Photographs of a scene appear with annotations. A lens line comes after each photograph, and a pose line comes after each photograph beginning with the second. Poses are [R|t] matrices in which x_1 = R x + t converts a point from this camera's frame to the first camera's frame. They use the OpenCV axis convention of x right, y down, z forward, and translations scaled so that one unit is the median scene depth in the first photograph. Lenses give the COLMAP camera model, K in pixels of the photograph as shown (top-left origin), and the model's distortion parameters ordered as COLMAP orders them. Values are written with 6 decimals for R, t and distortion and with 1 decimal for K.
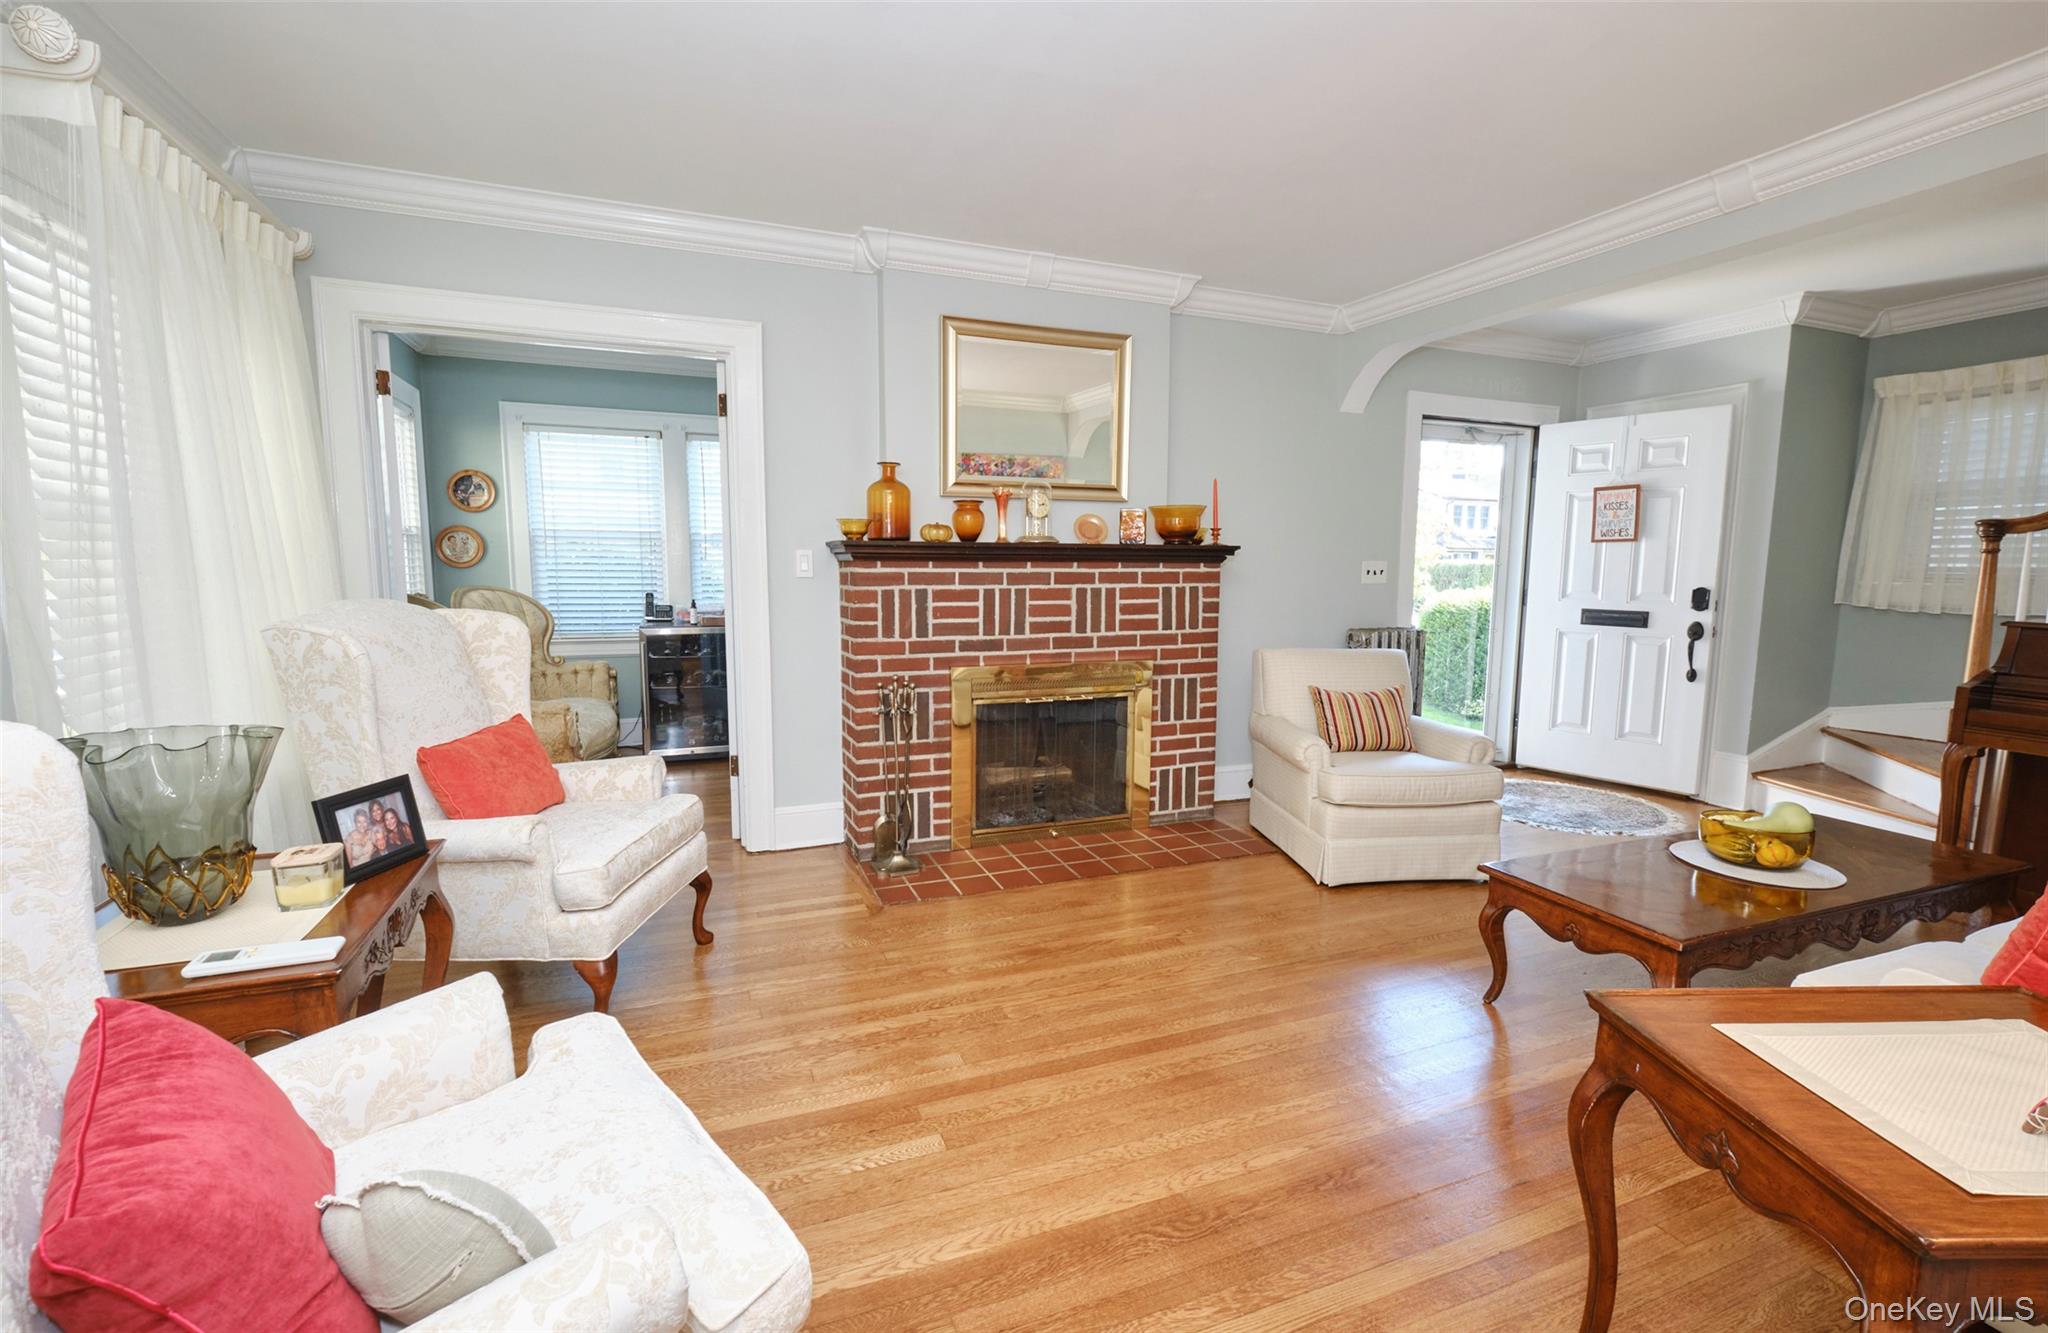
lens RADIAL K [[865.4, 0, 1021.9], [0, 865.4, 664.7], [0, 0, 1]] dist [-0.003096, -0.001290]
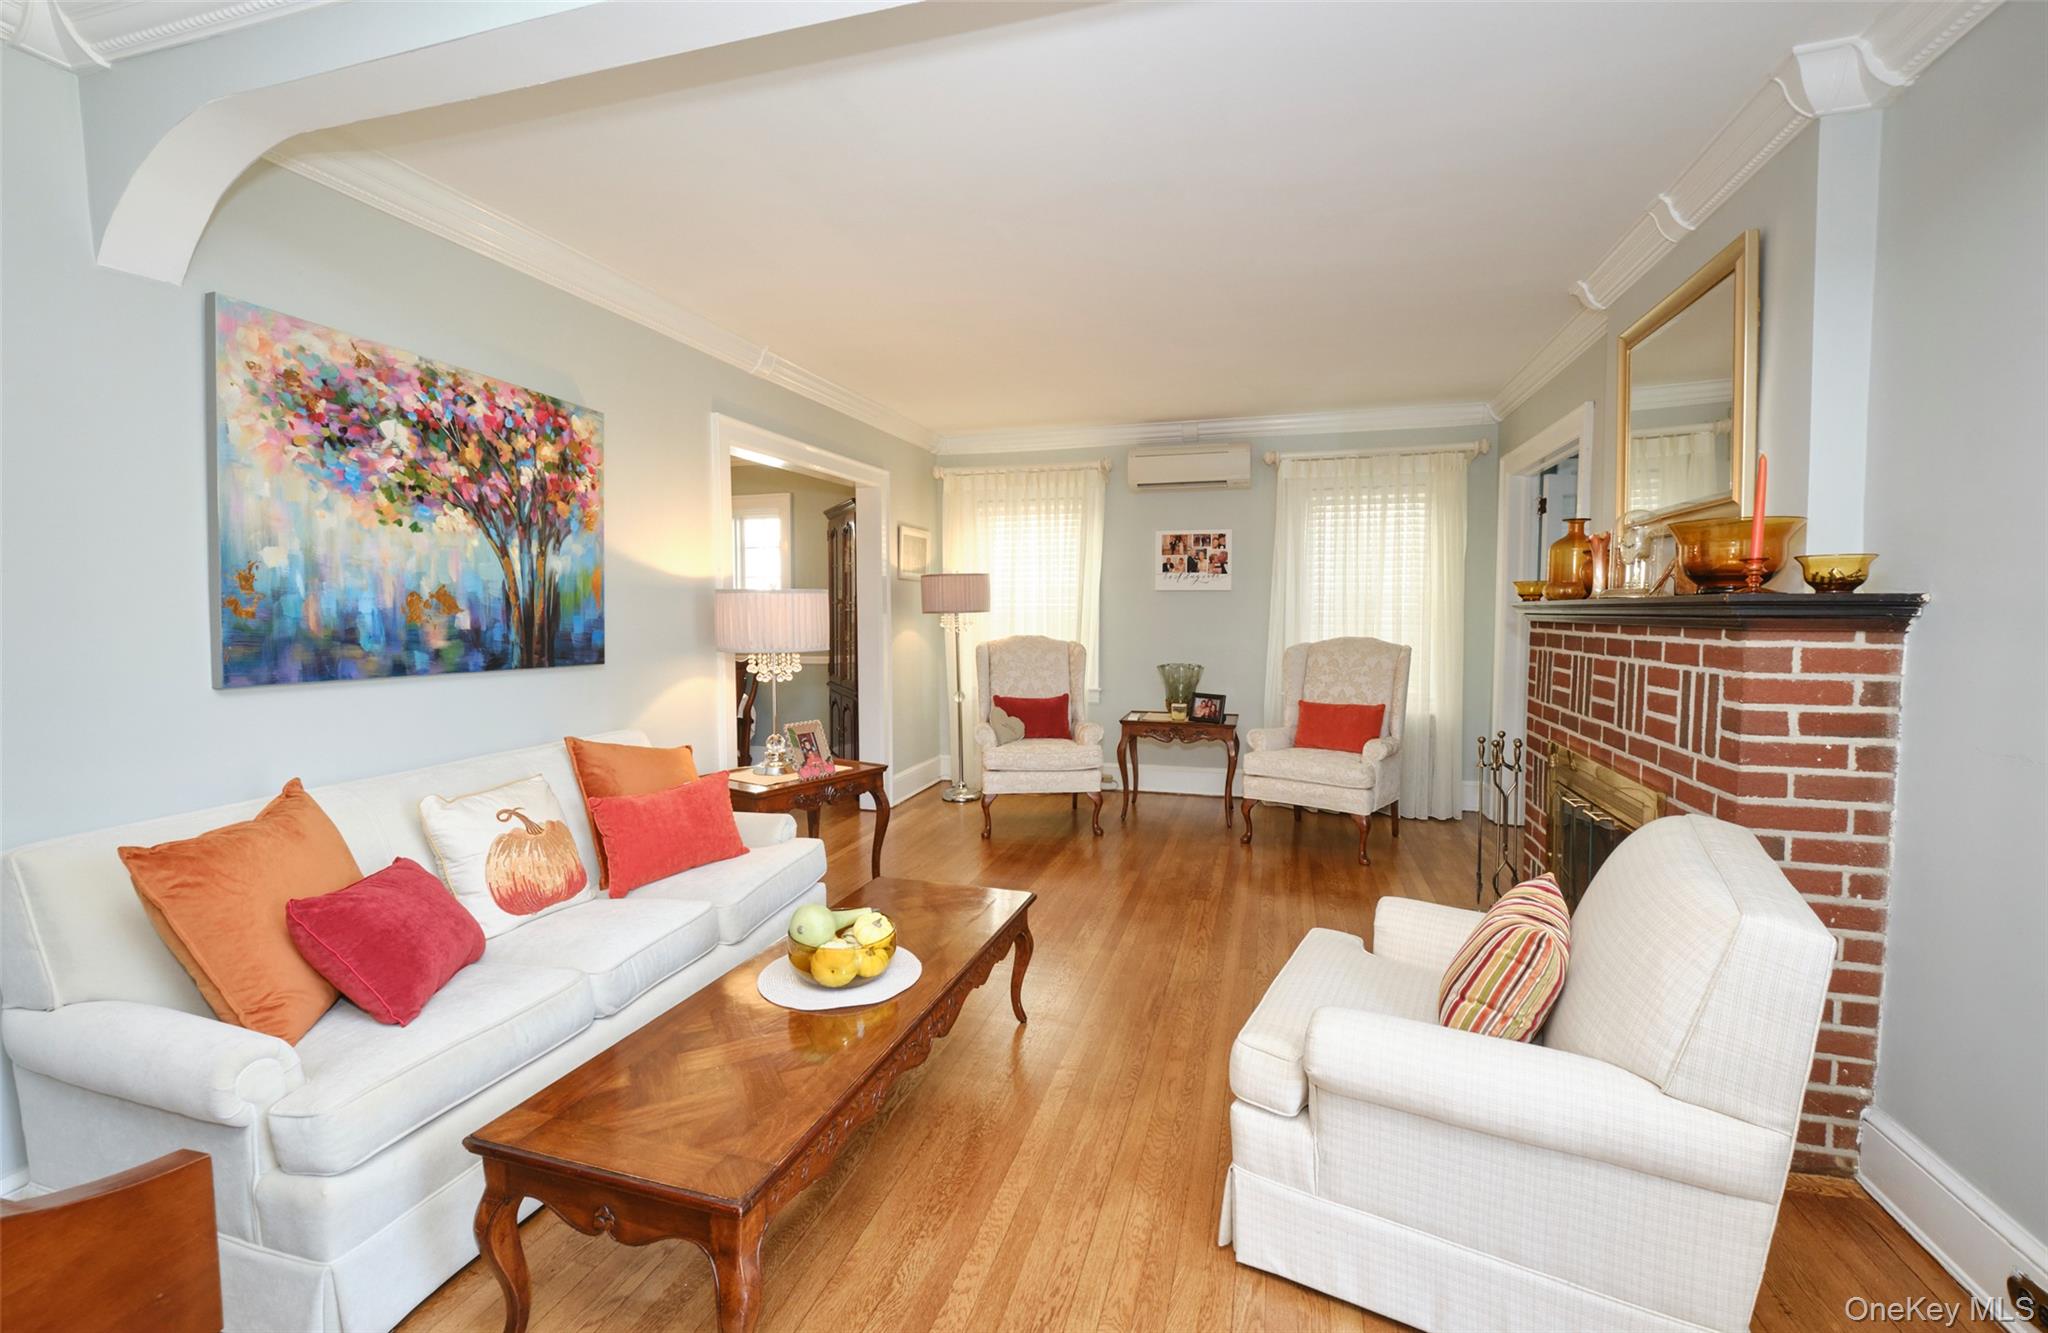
lens RADIAL K [[865.4, 0, 1022.0], [0, 865.4, 661.0], [0, 0, 1]] dist [-0.003096, -0.001290]
pose [[-0.616444, 0.040312, -0.786366, 0.882798], [-0.095344, 0.987519, 0.125366, -0.127047], [0.781605, 0.152257, -0.604906, 1.015761]]
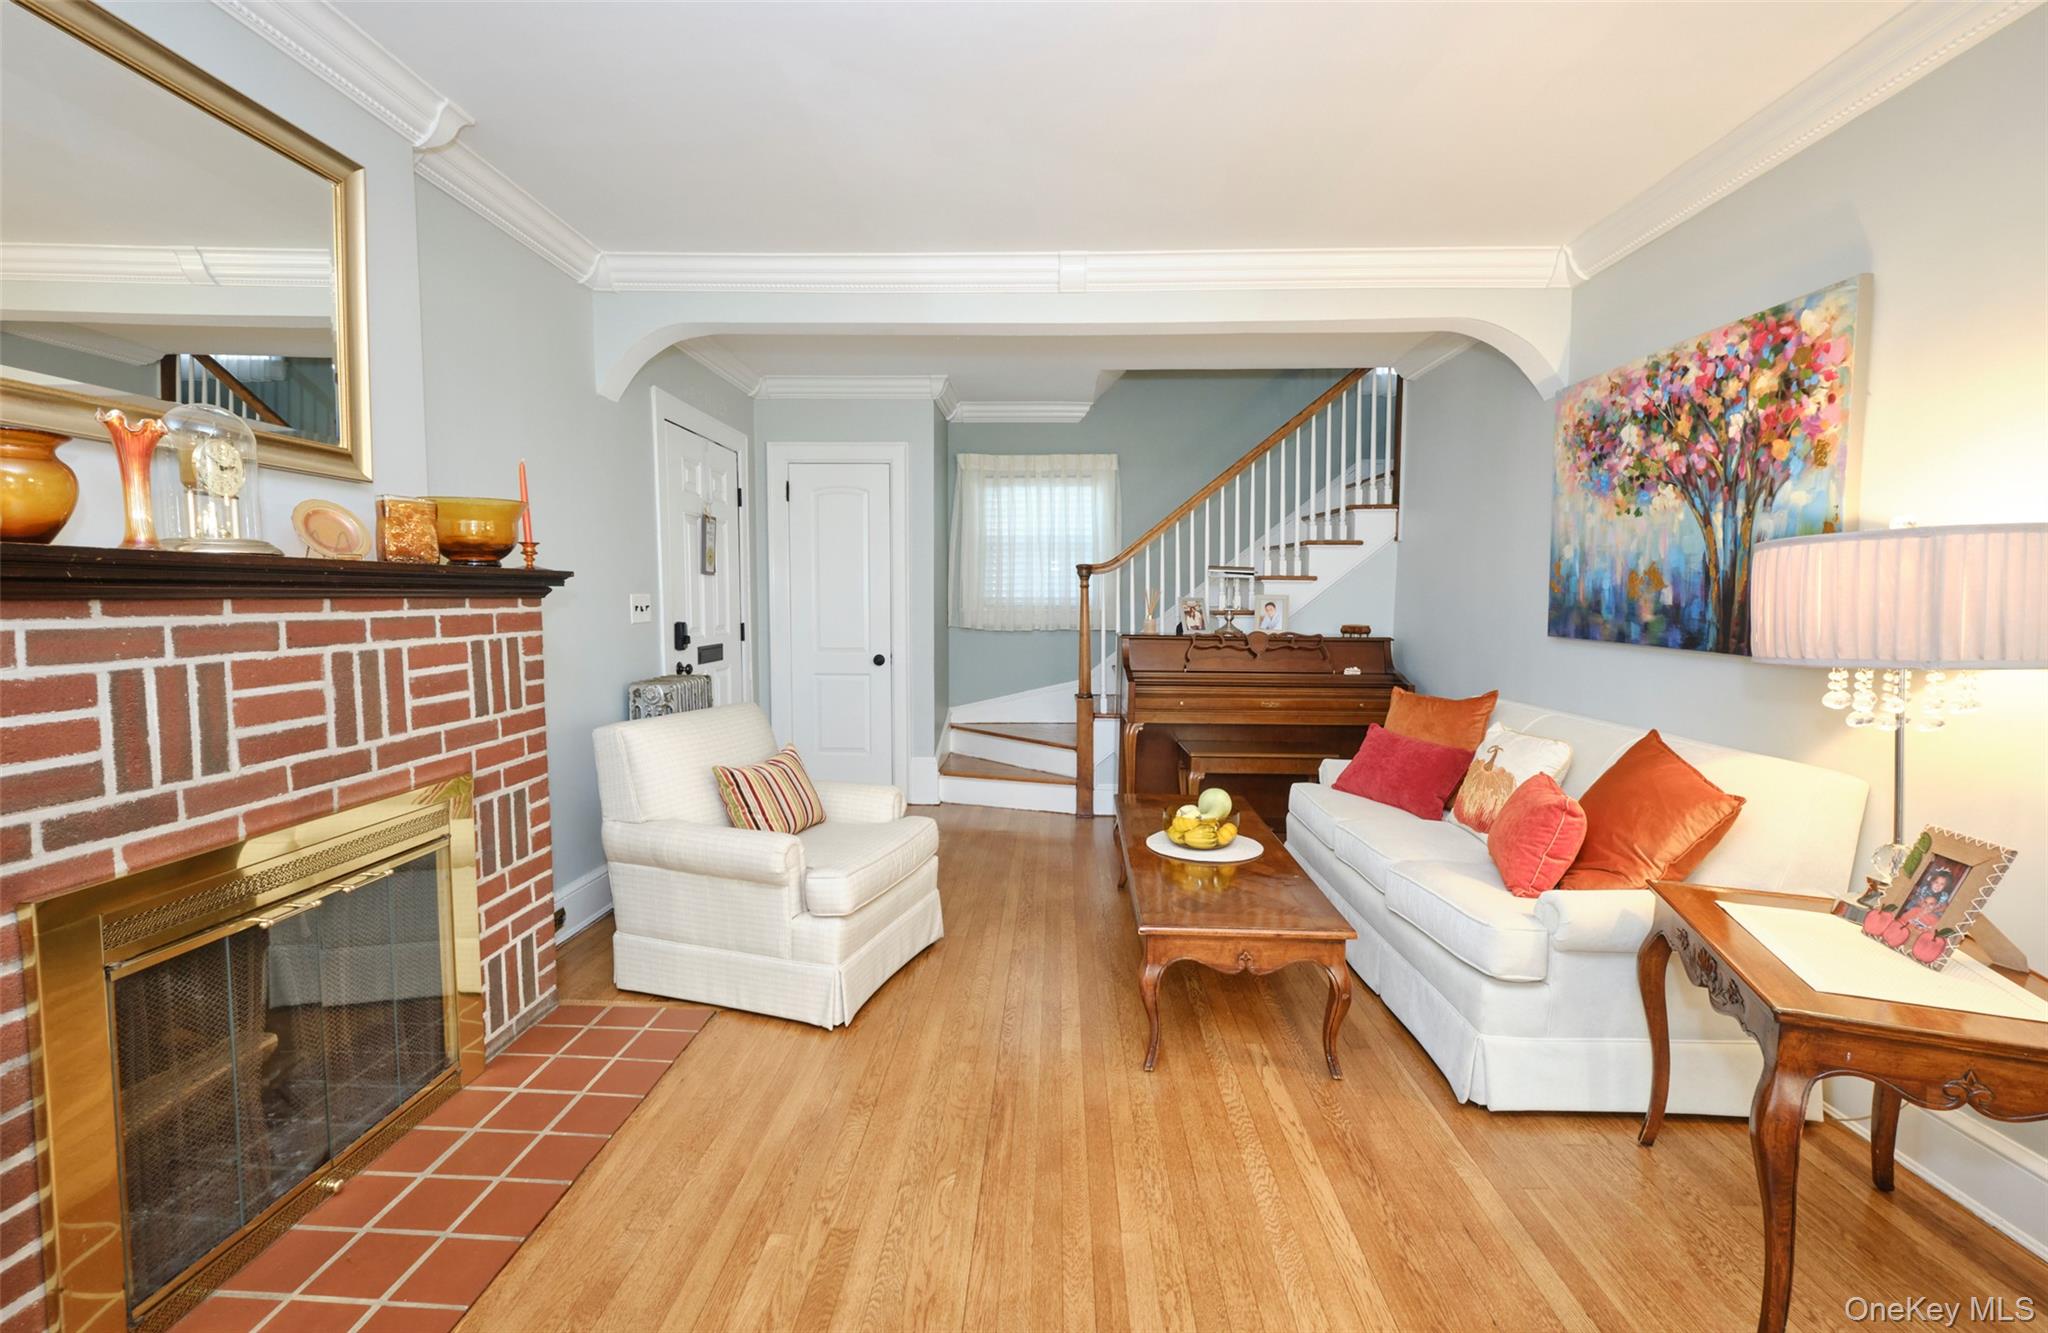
lens RADIAL K [[865.4, 0, 1023.9], [0, 865.4, 657.8], [0, 0, 1]] dist [-0.003096, -0.001290]
pose [[0.403682, -0.069104, 0.912286, -0.209991], [0.107061, 0.993861, 0.027909, -0.056915], [-0.908613, 0.086404, 0.408602, 0.448500]]
